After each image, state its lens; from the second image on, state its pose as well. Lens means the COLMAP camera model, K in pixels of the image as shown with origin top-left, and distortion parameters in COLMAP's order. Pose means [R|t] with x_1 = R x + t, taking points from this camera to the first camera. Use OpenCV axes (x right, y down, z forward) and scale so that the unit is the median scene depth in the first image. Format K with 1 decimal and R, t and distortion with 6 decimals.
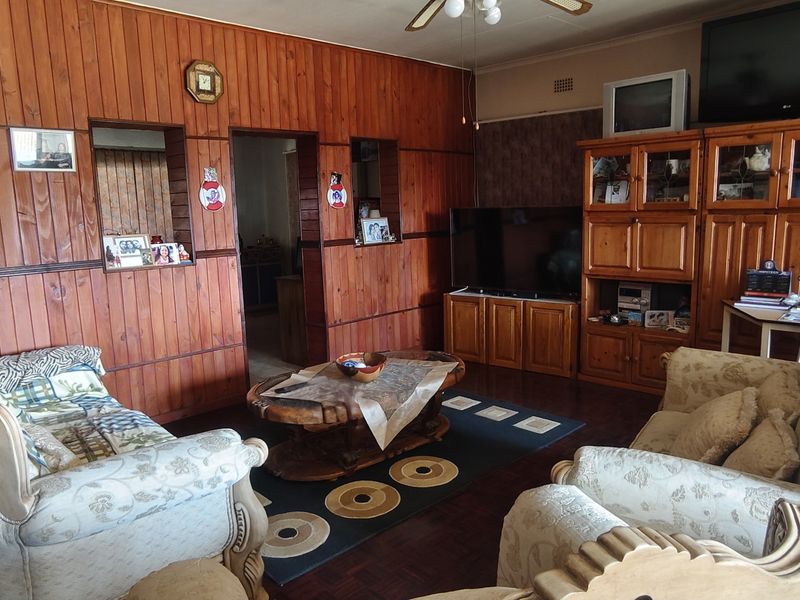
lens RADIAL K [[638.8, 0, 396.1], [0, 638.8, 303.9], [0, 0, 1]] dist [-0.068225, 0.152533]
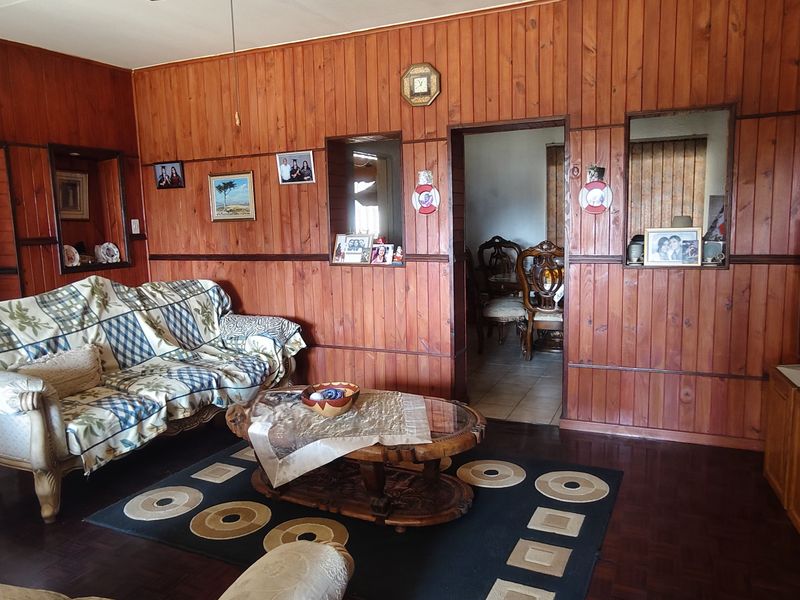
lens RADIAL K [[638.8, 0, 396.1], [0, 638.8, 303.9], [0, 0, 1]] dist [-0.068225, 0.152533]
pose [[0.318506, 0.155592, -0.935064, 0.650481], [-0.131989, 0.984107, 0.118794, -0.123457], [0.938687, 0.085582, 0.333981, 0.648221]]
